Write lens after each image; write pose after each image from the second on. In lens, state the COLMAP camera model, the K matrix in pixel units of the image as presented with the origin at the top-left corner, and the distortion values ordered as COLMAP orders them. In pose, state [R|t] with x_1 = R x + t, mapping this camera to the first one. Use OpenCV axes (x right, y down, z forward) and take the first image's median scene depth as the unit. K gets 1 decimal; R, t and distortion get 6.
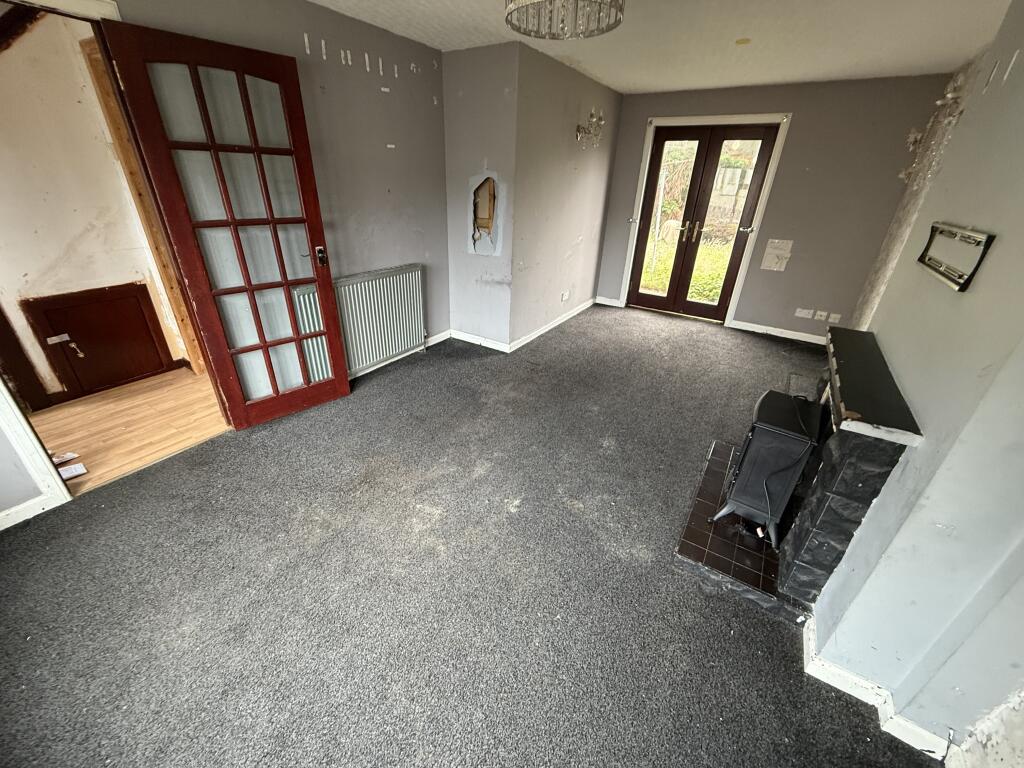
lens RADIAL K [[406.3, 0, 510.7], [0, 406.3, 383.1], [0, 0, 1]] dist [-0.001198, 0.000146]
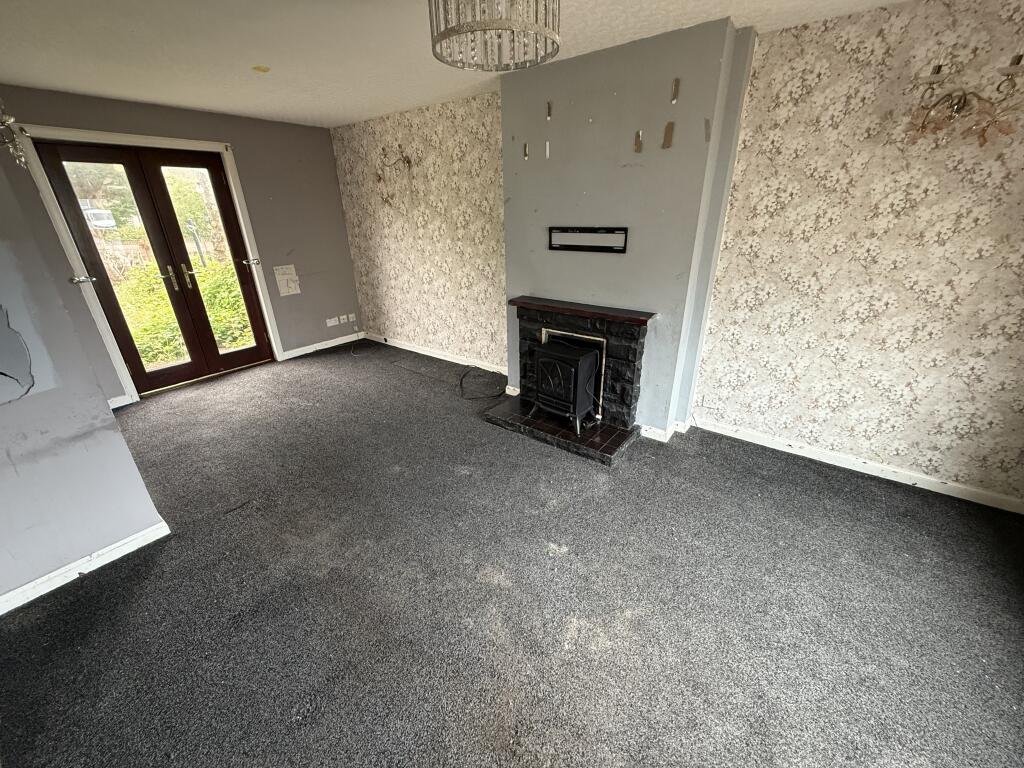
lens RADIAL K [[406.3, 0, 510.7], [0, 406.3, 383.1], [0, 0, 1]] dist [-0.001198, 0.000146]
pose [[0.085064, -0.424766, 0.901298, -0.419204], [0.470679, 0.814415, 0.339397, -0.234360], [-0.878194, 0.395351, 0.269206, 0.417289]]
